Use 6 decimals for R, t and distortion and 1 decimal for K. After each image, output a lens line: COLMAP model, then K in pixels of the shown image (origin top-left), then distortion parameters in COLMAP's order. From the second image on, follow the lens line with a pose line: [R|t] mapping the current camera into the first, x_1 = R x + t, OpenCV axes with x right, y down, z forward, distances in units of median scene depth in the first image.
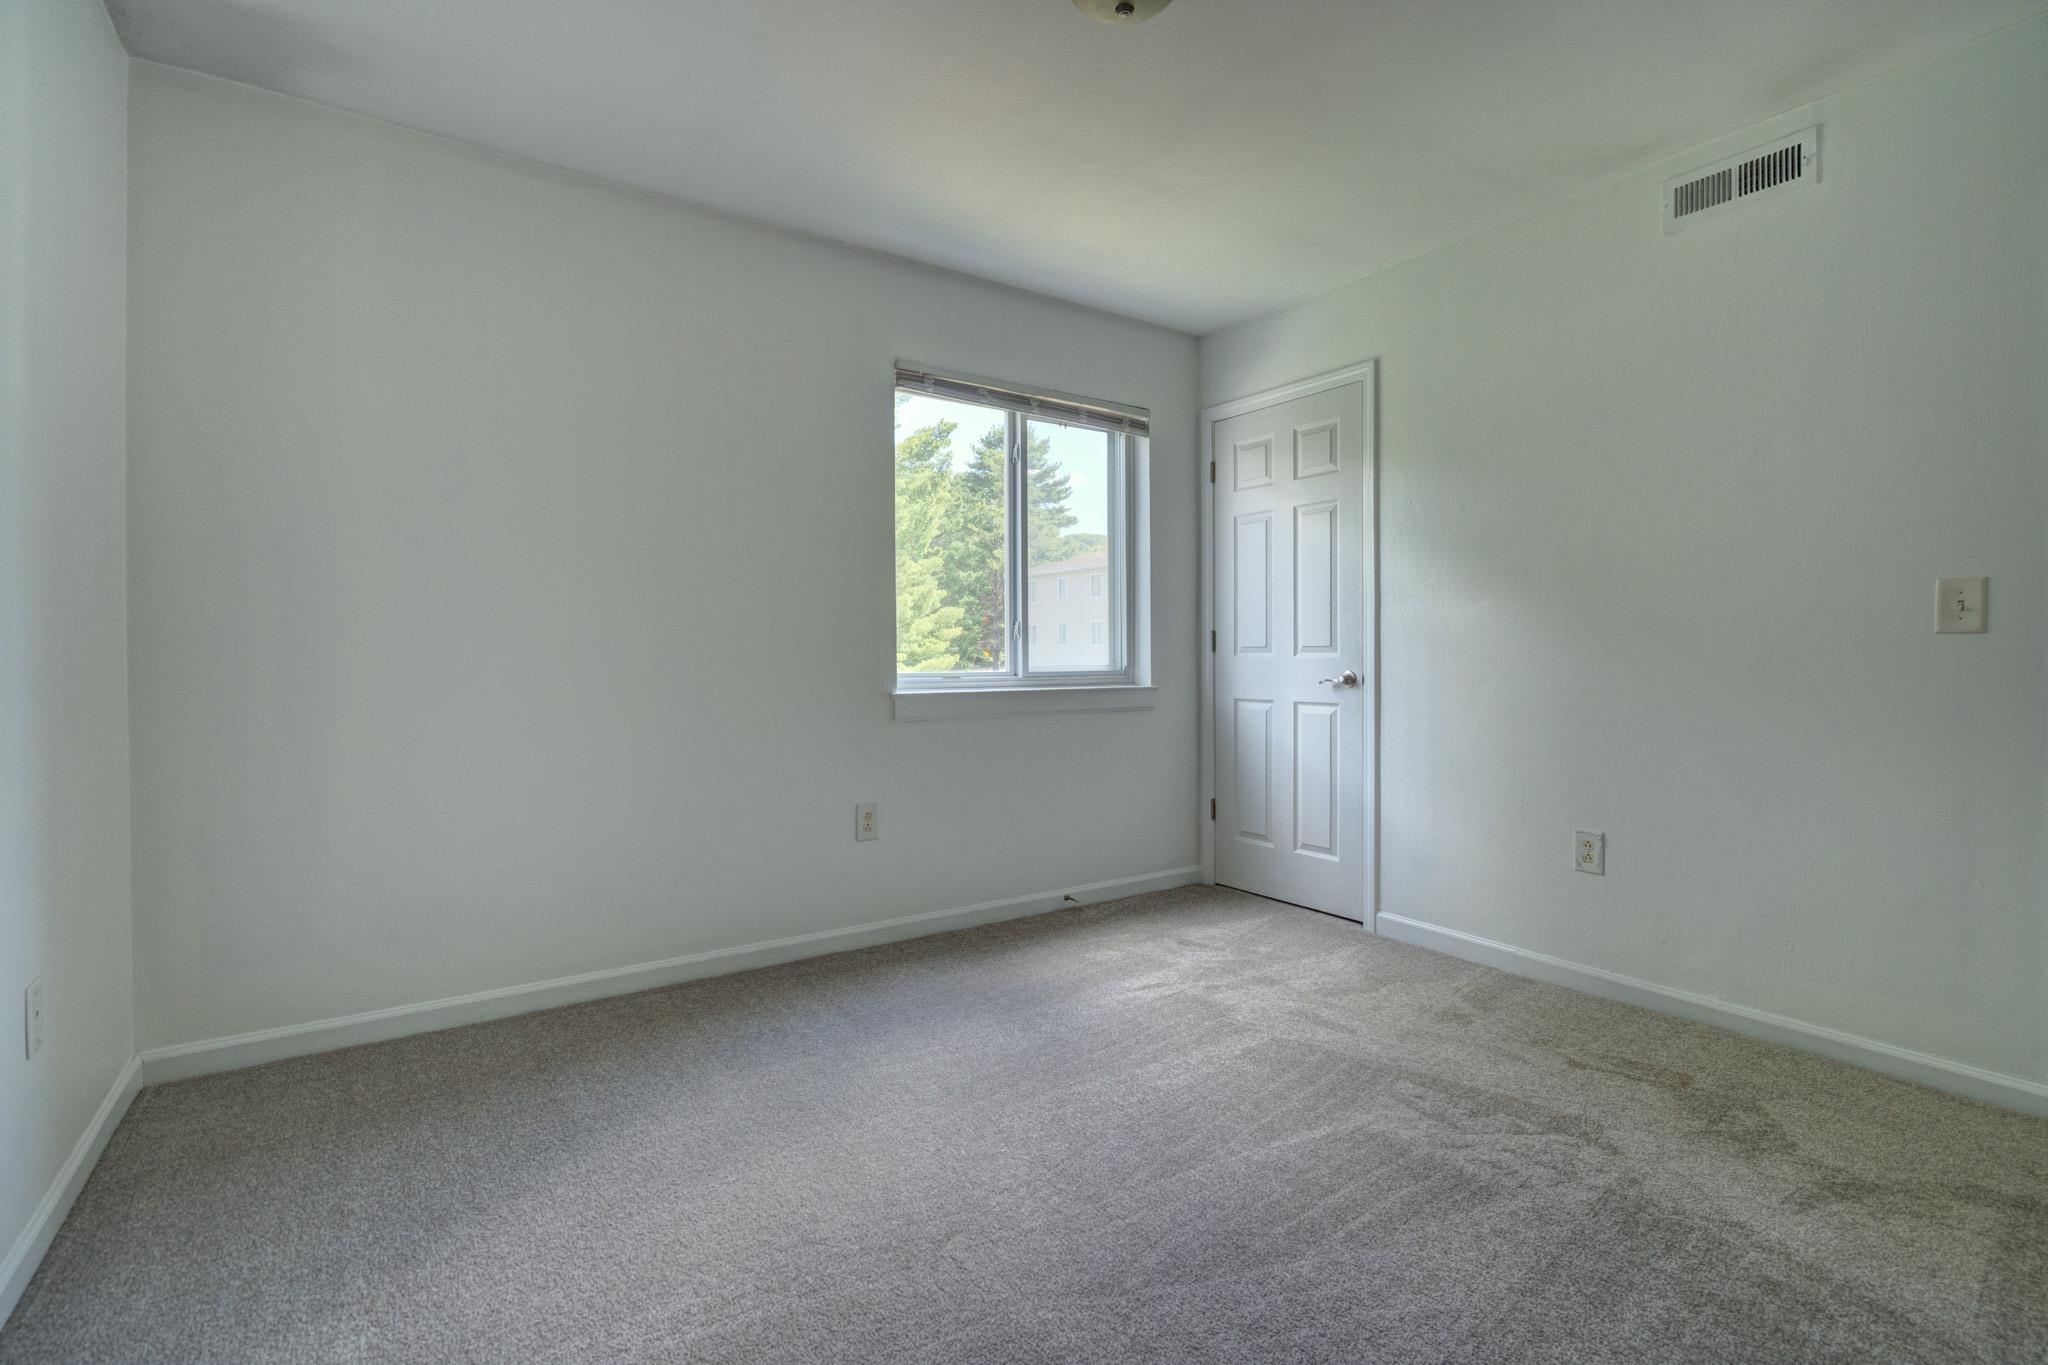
lens RADIAL K [[935.6, 0, 1028.6], [0, 935.6, 660.8], [0, 0, 1]] dist [-0.000842, -0.000037]
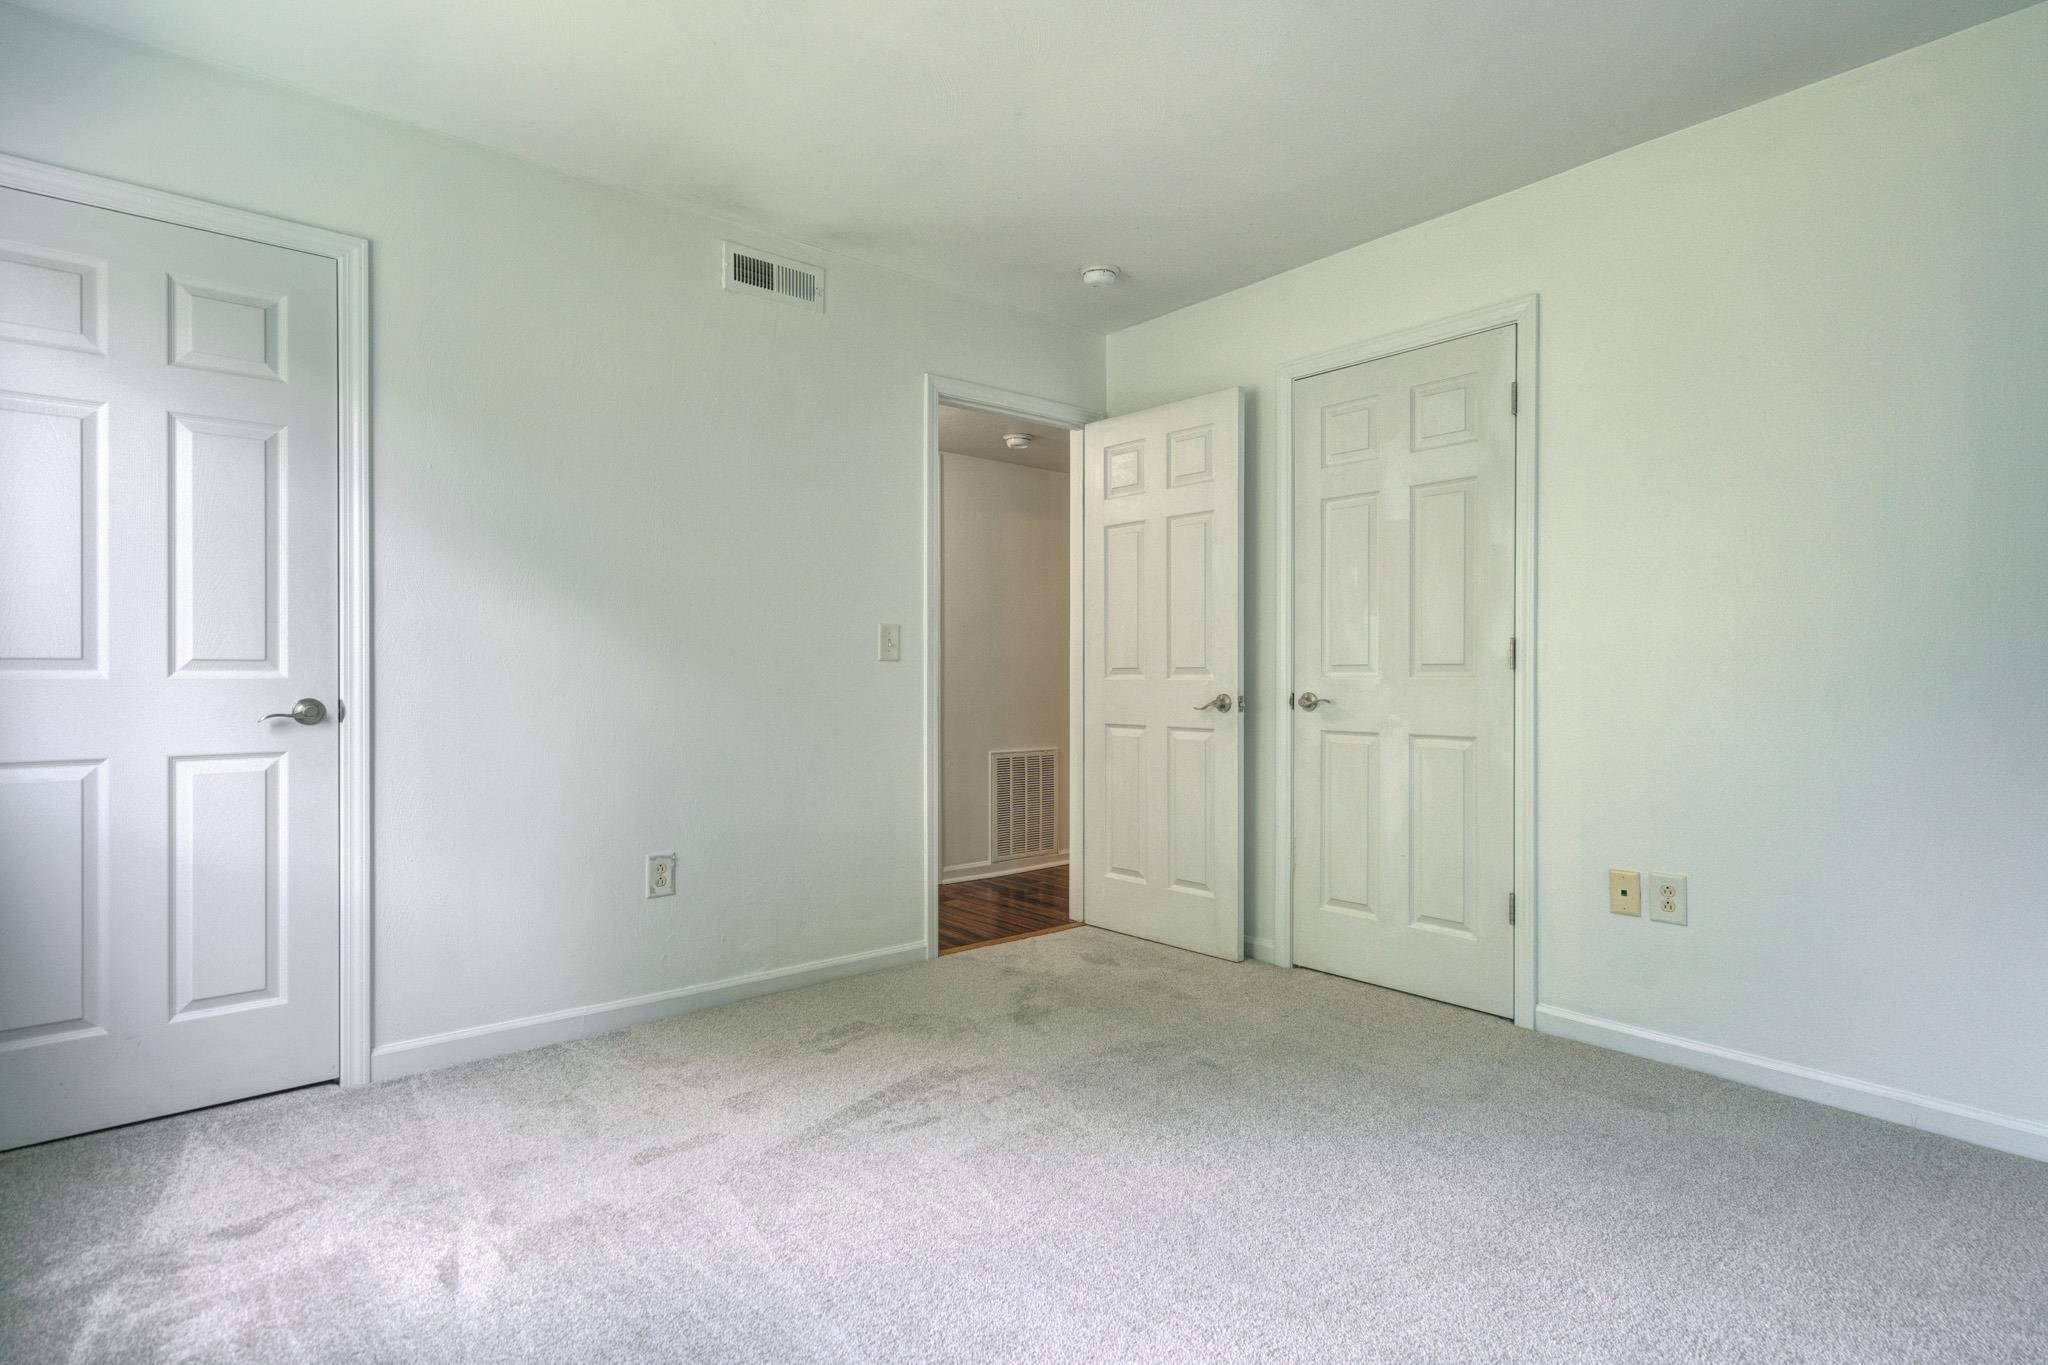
lens RADIAL K [[1017.0, 0, 1024.0], [0, 1017.0, 682.5], [0, 0, 1]] dist [-0.001576, 0.000070]
pose [[-0.095415, -0.005268, 0.995424, -0.459853], [0.006230, 0.999963, 0.005889, -0.001818], [-0.995418, 0.006763, -0.095378, 0.665317]]
